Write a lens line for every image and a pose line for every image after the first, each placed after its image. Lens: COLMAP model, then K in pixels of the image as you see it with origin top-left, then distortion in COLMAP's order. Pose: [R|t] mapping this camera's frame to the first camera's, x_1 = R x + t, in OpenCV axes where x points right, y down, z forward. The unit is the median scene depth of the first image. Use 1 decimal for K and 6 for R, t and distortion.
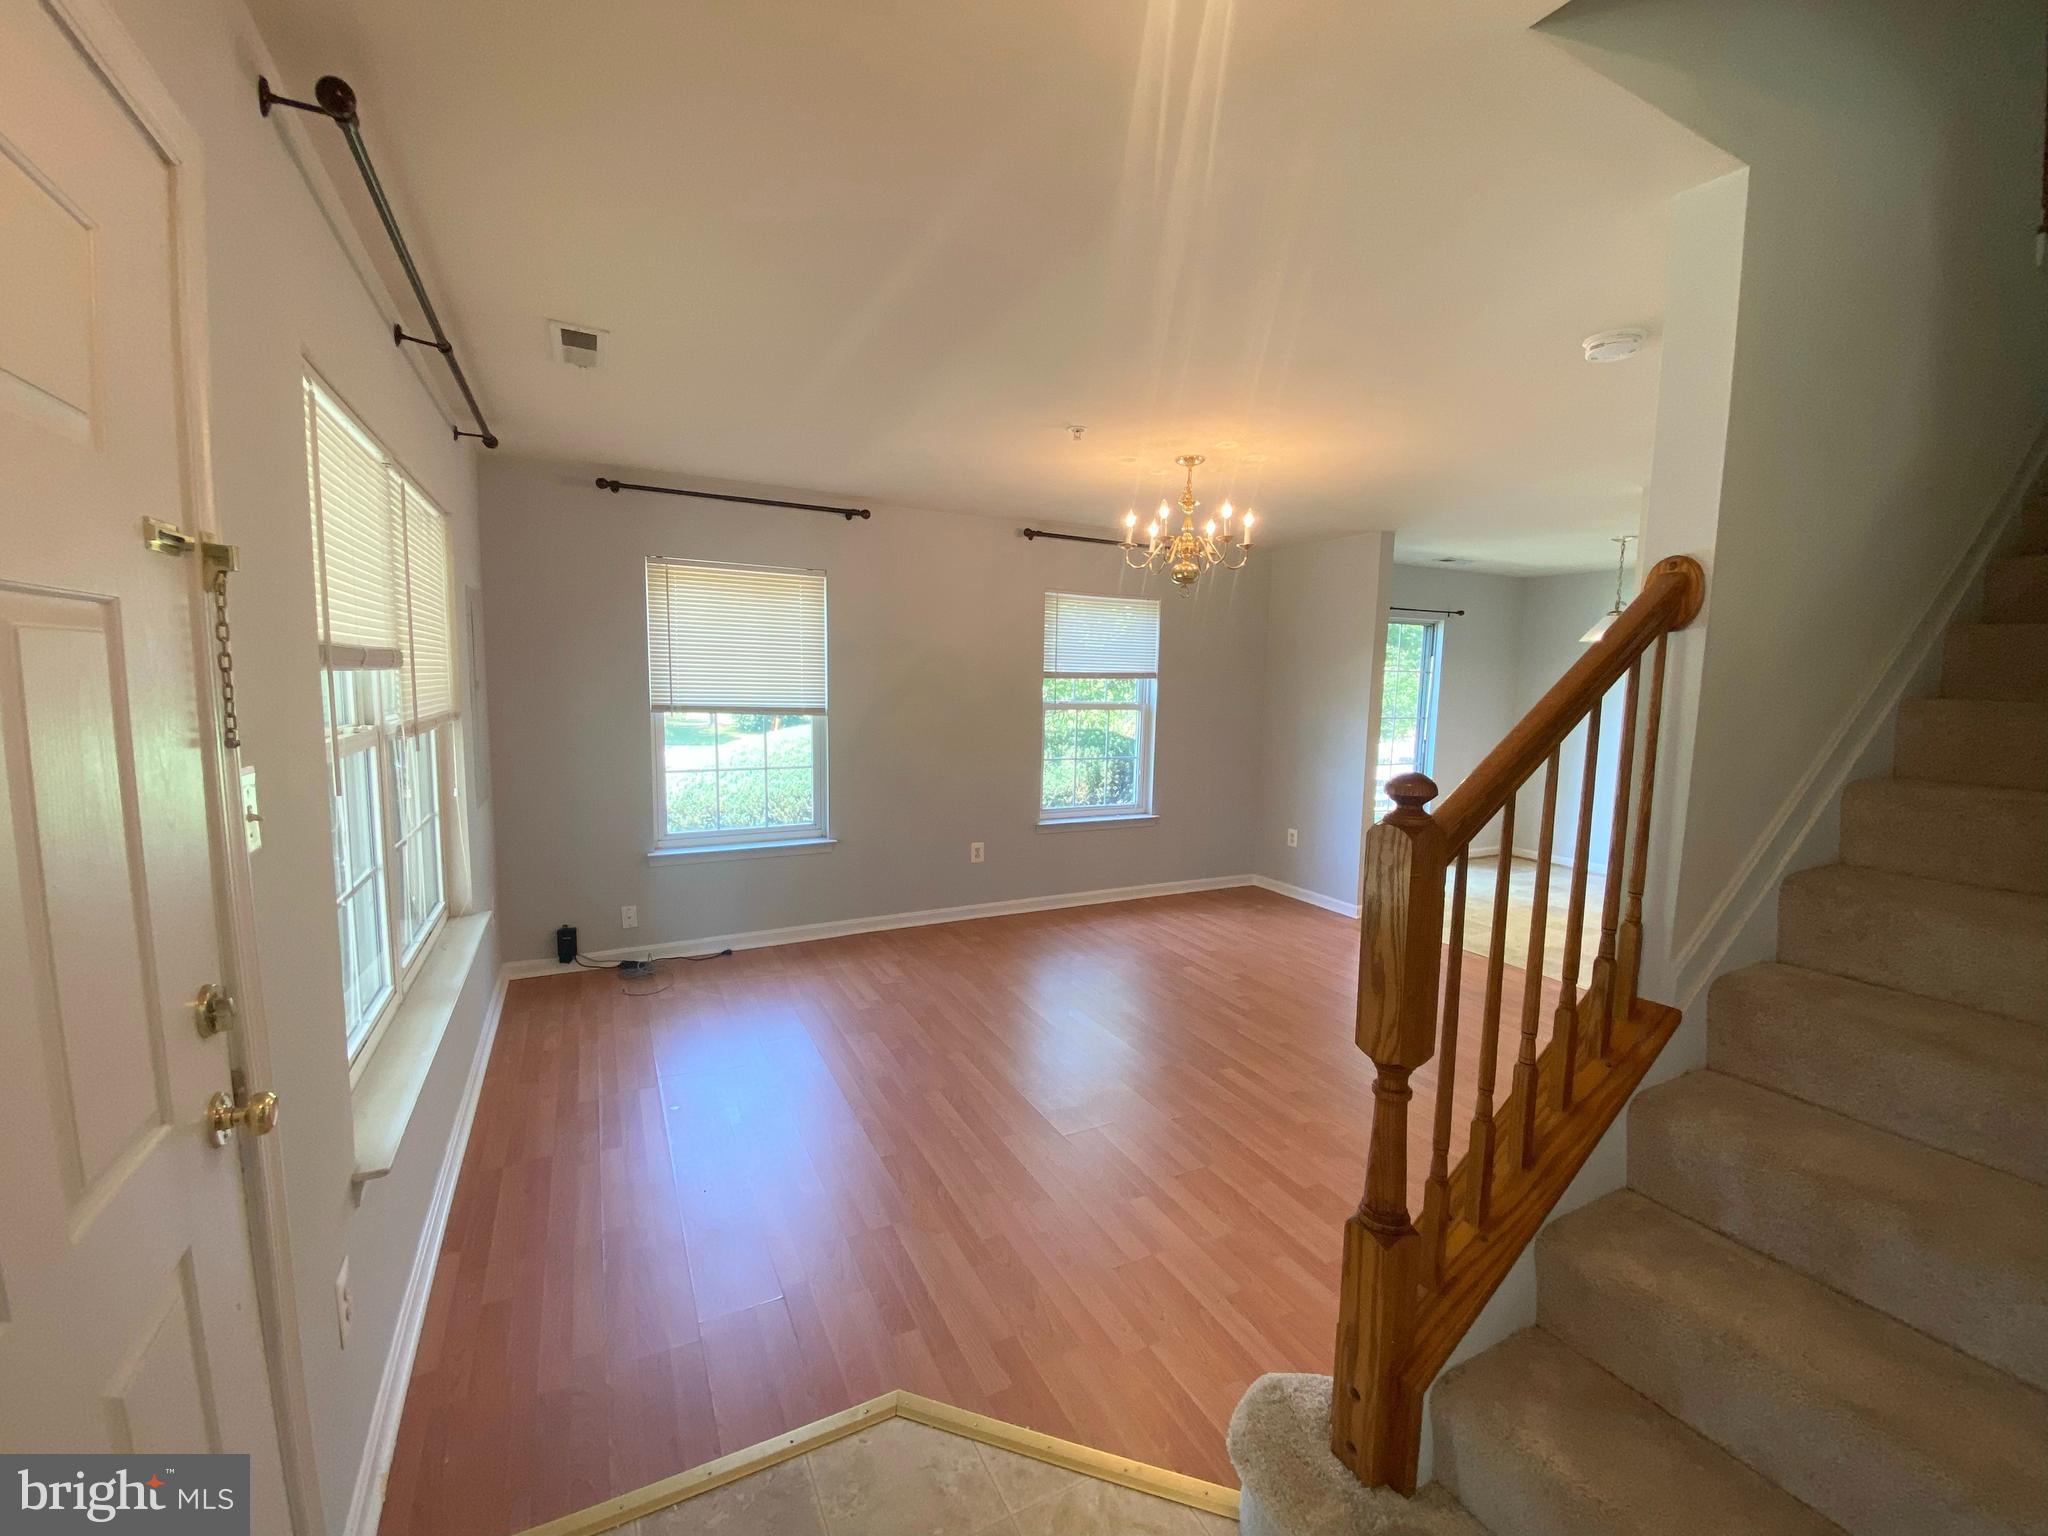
lens RADIAL K [[816.9, 0, 1024.0], [0, 816.9, 768.0], [0, 0, 1]] dist [0.038708, -0.031491]
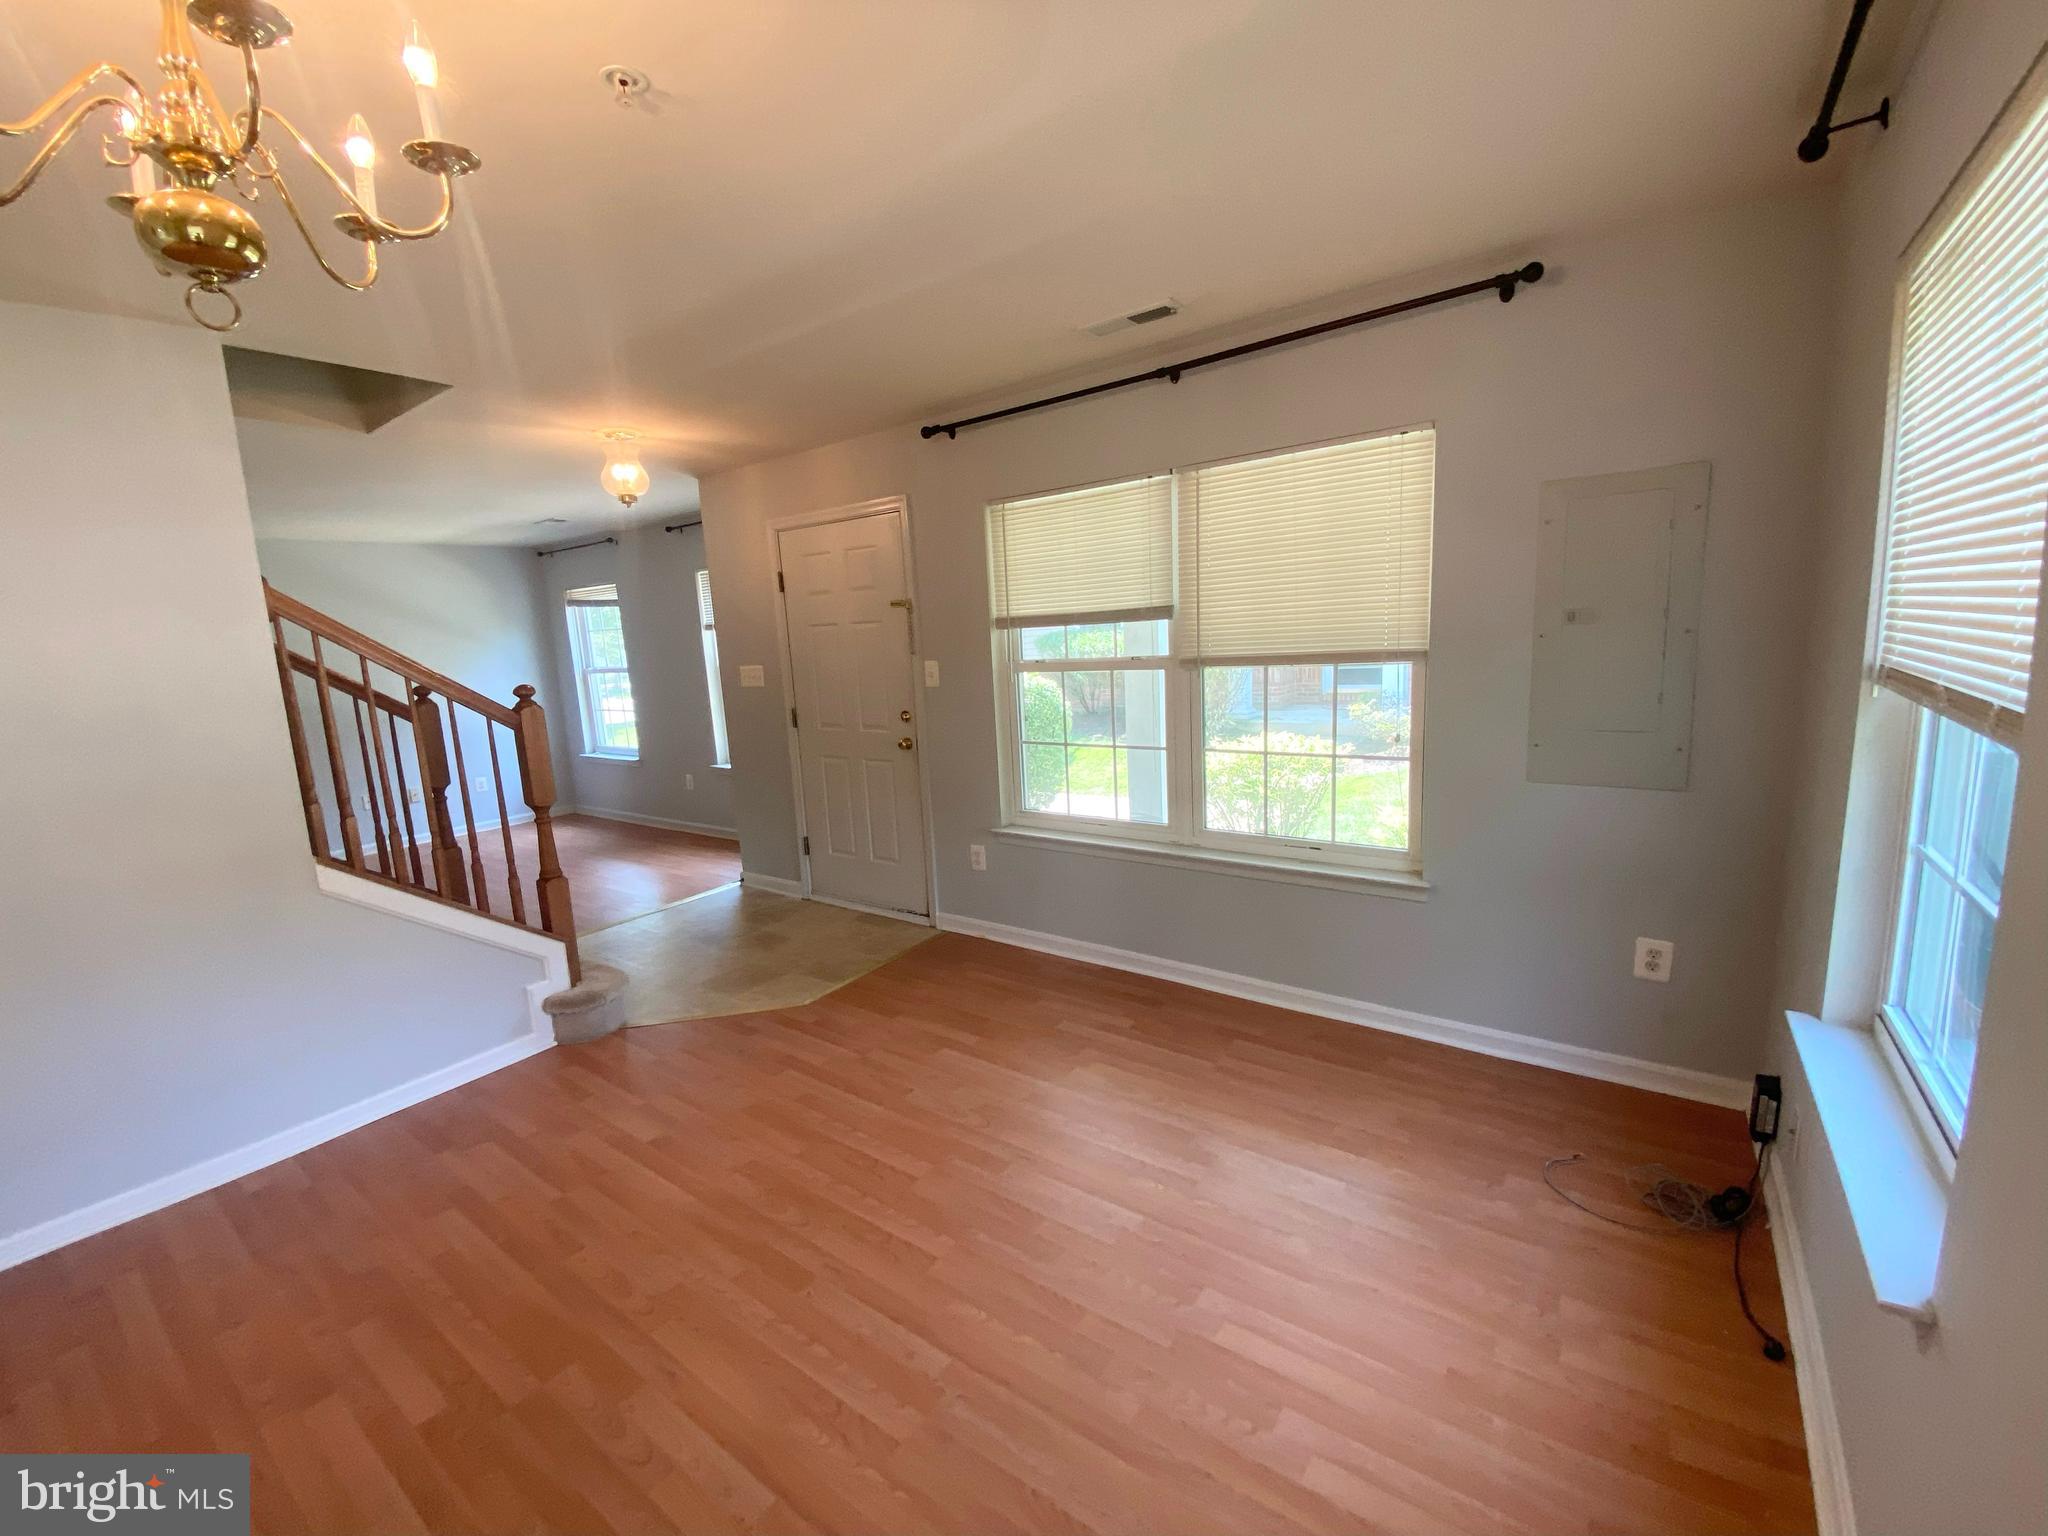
lens RADIAL K [[816.9, 0, 1024.0], [0, 816.9, 768.0], [0, 0, 1]] dist [0.038708, -0.031491]
pose [[-0.893643, 0.097779, -0.437998, 0.072622], [-0.017074, 0.967862, 0.250901, -0.114781], [0.448454, 0.231694, -0.863253, 1.129932]]
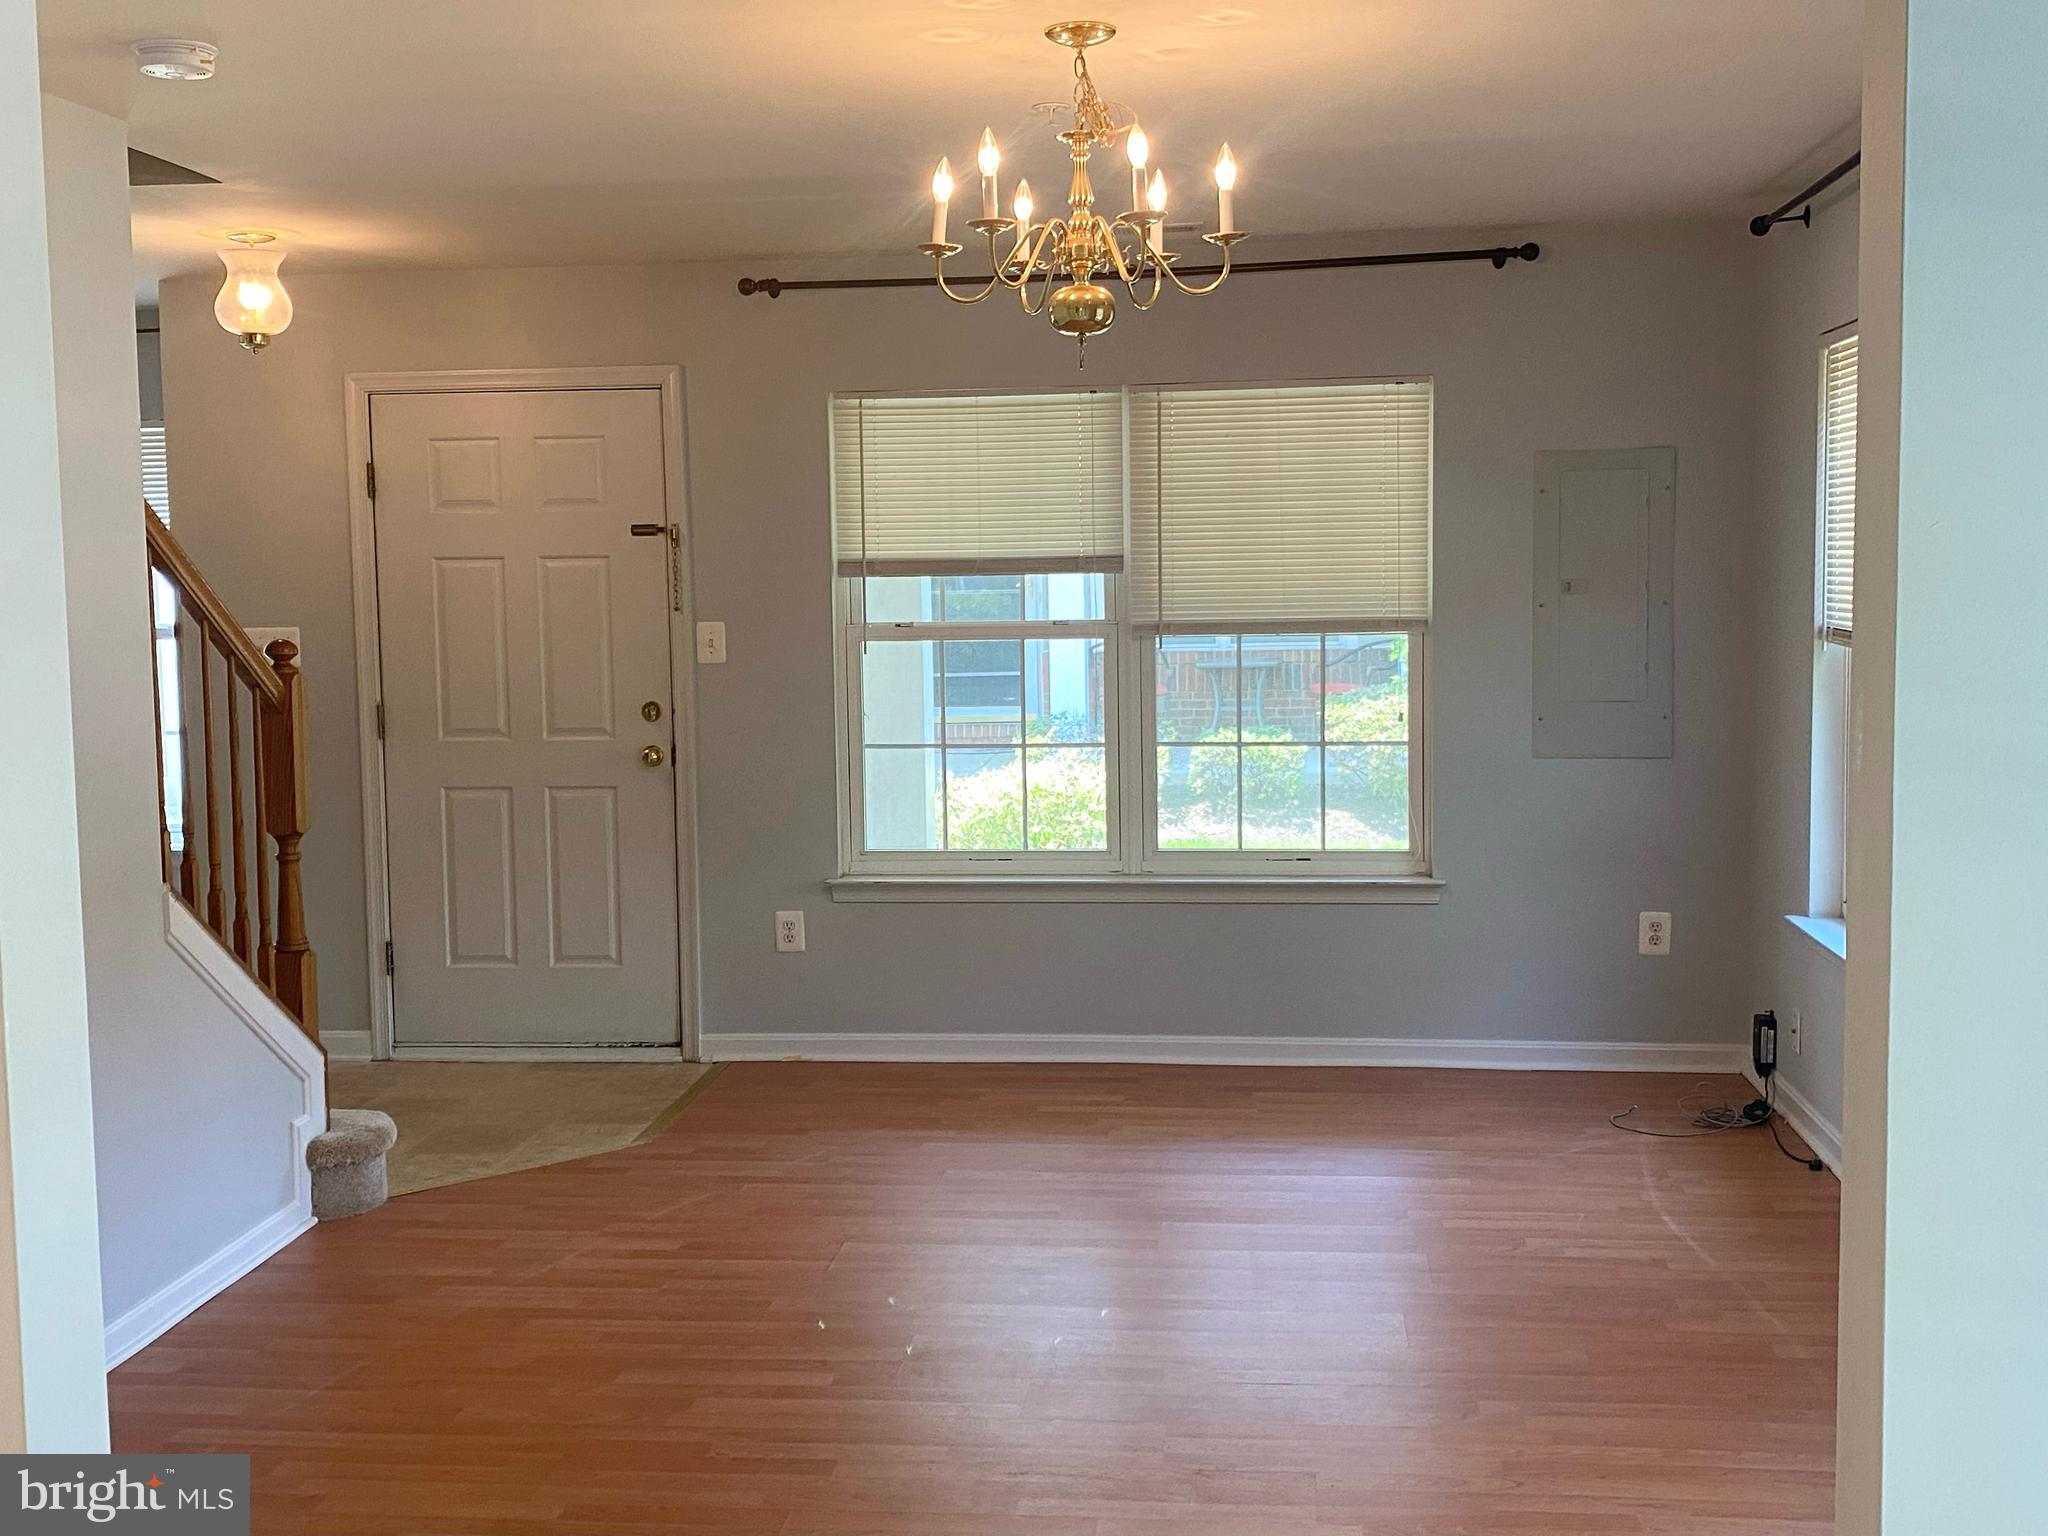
lens RADIAL K [[2202.6, 0, 1028.6], [0, 2202.6, 719.1], [0, 0, 1]] dist [0.113245, -0.008472]
pose [[-0.555503, 0.048946, -0.830072, 0.935707], [-0.087859, 0.989223, 0.117128, -0.134816], [0.826860, 0.137994, -0.545216, 1.315833]]
